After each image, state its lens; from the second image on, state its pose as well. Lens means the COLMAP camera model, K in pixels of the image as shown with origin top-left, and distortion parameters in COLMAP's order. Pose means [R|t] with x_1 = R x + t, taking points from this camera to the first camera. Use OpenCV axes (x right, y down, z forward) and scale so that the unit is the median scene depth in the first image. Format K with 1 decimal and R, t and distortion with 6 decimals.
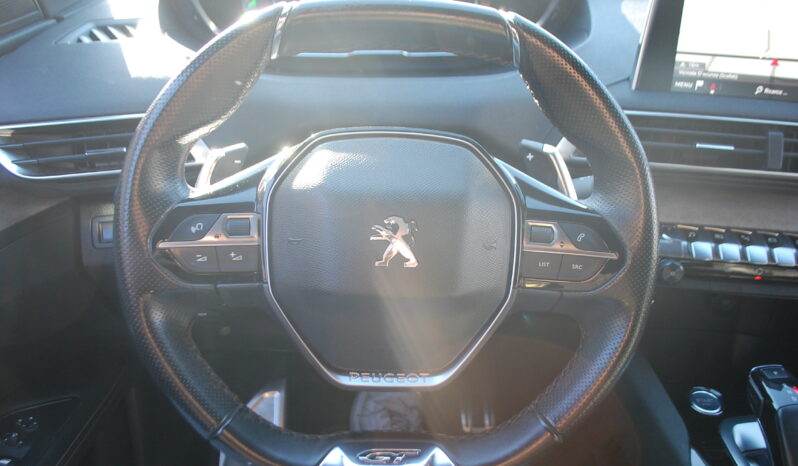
lens RADIAL K [[655.9, 0, 399.3], [0, 655.9, 276.4], [0, 0, 1]] dist [-0.087392, 0.007626]
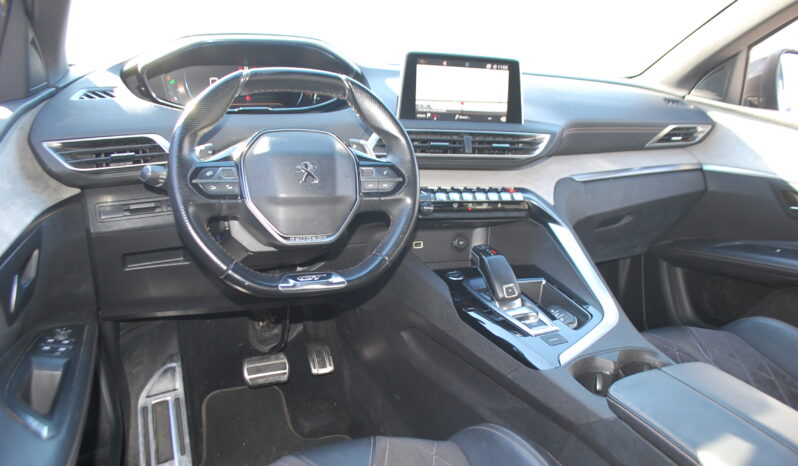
lens RADIAL K [[598.7, 0, 399.5], [0, 598.7, 268.6], [0, 0, 1]] dist [-0.090554, 0.001627]
pose [[0.935191, -0.095793, 0.340942, -0.301645], [0.141508, 0.983605, -0.111790, 0.373134], [-0.324643, 0.152791, 0.933414, -0.647793]]
